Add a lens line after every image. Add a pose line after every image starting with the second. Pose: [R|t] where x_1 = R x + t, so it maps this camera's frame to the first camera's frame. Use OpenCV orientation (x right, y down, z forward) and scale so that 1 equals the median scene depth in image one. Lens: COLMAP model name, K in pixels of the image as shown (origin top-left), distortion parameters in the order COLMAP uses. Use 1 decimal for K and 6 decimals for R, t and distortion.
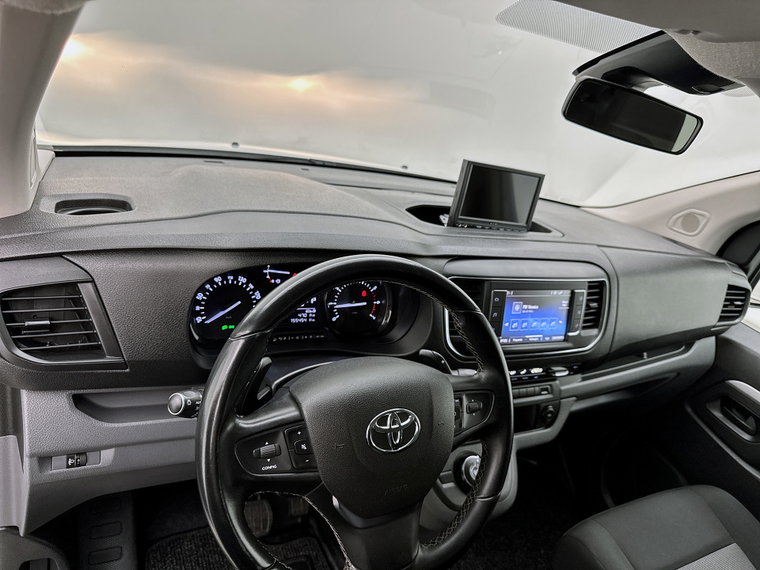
lens RADIAL K [[519.1, 0, 383.1], [0, 519.1, 308.9], [0, 0, 1]] dist [0.005867, -0.002143]
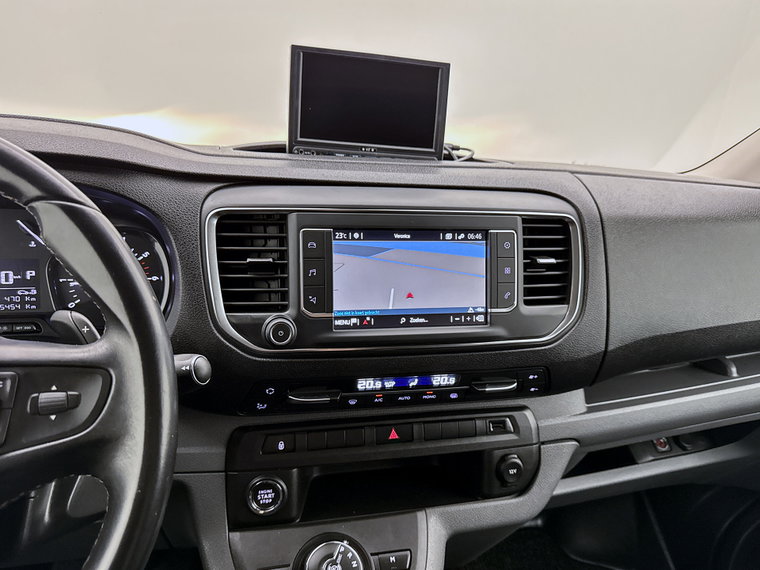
lens RADIAL K [[580.6, 0, 386.1], [0, 580.6, 308.6], [0, 0, 1]] dist [0.077717, -0.016409]
pose [[0.966681, -0.085382, -0.241325, 0.438007], [0.047548, 0.986219, -0.158467, 0.153615], [0.251529, 0.141713, 0.957419, 0.410028]]
